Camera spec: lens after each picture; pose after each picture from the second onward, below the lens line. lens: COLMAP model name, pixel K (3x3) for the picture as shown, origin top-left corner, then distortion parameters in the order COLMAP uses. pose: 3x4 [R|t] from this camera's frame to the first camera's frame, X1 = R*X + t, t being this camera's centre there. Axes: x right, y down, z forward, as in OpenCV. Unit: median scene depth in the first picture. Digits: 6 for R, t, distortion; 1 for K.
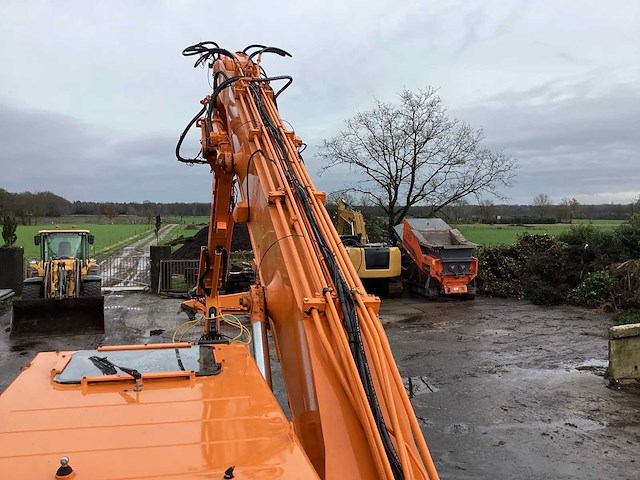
lens RADIAL K [[579.7, 0, 311.4], [0, 579.7, 238.4], [0, 0, 1]] dist [0.141914, -0.236619]
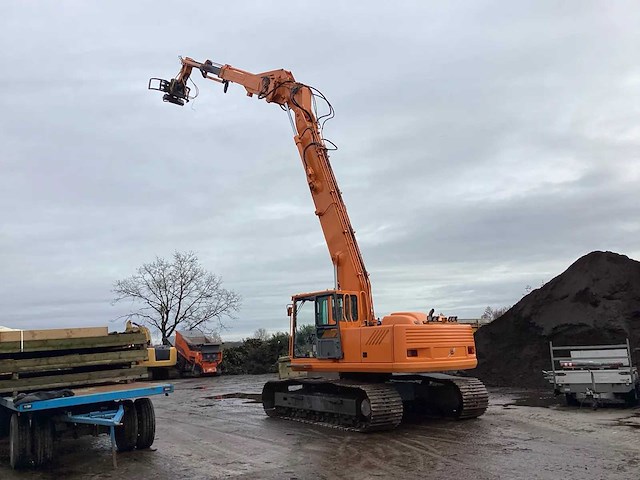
lens RADIAL K [[579.7, 0, 311.4], [0, 579.7, 238.4], [0, 0, 1]] dist [0.141914, -0.236619]
pose [[0.898155, 0.054804, 0.436249, -0.215428], [0.050462, 0.972797, -0.226098, 0.098601], [-0.436773, 0.225085, 0.870957, -0.597234]]
